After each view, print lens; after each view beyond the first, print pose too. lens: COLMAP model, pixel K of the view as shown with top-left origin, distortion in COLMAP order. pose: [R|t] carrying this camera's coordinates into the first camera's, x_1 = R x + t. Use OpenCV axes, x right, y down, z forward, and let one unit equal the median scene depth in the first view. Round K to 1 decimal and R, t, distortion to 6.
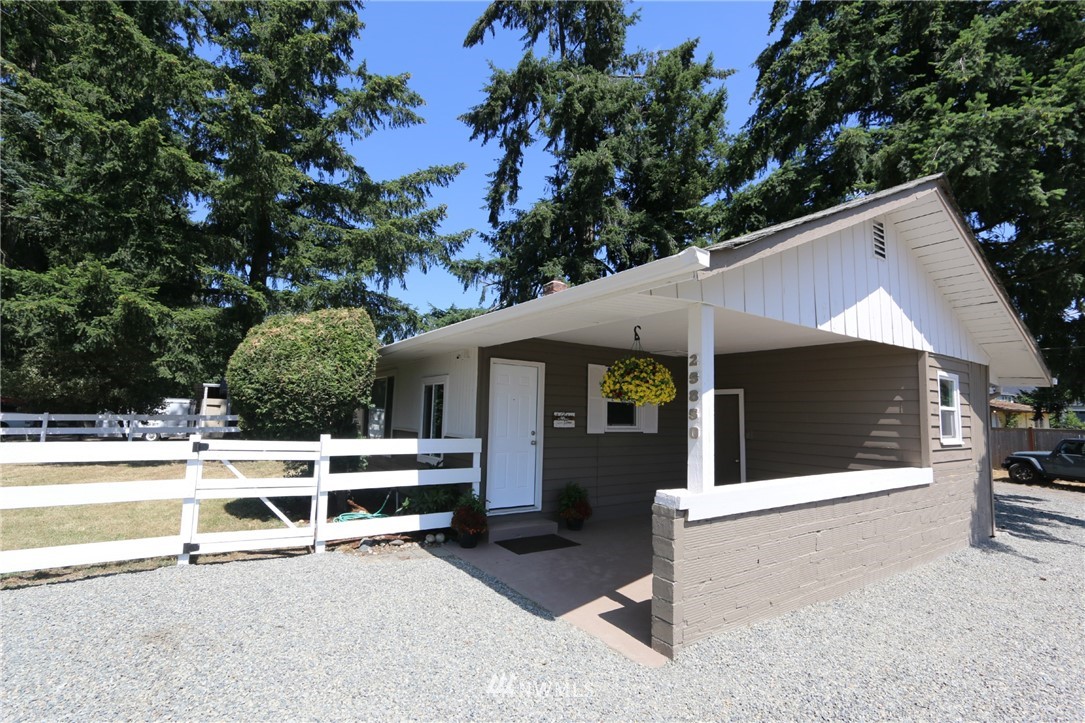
lens RADIAL K [[529.2, 0, 548.2], [0, 529.2, 365.2], [0, 0, 1]] dist [-0.003396, 0.000535]
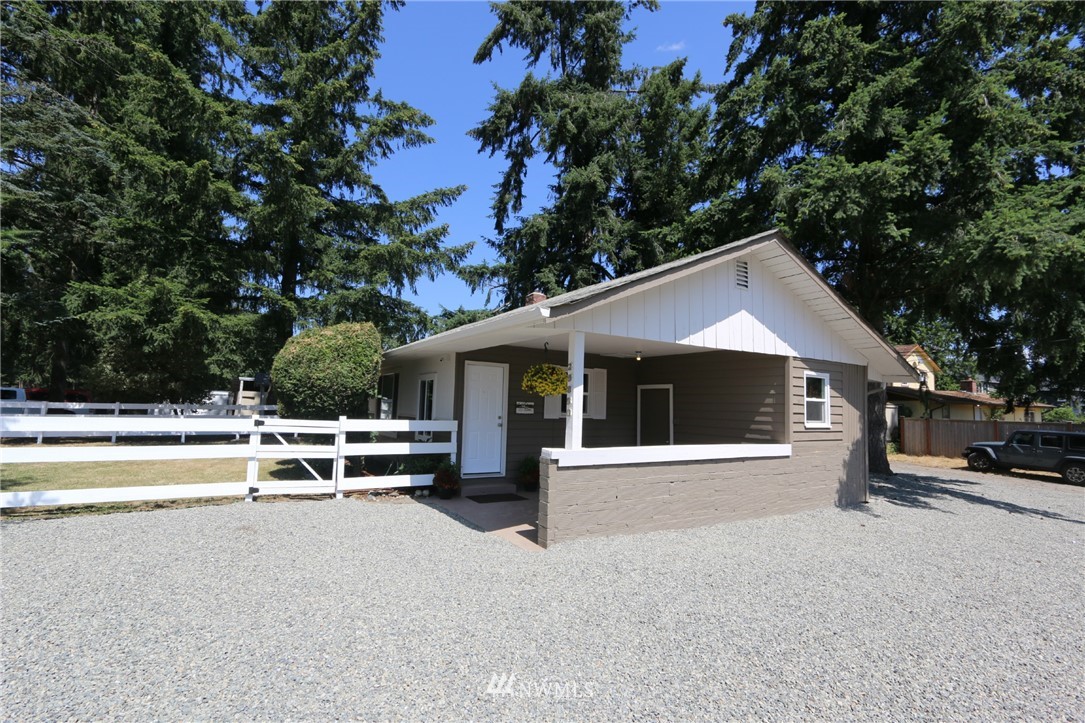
lens RADIAL K [[520.0, 0, 541.0], [0, 520.0, 364.8], [0, 0, 1]] dist [0.000742, -0.000122]
pose [[0.998970, 0.000273, -0.045386, 0.065343], [0.000206, 0.999944, 0.010543, -0.008026], [0.045386, -0.010542, 0.998914, -0.138606]]
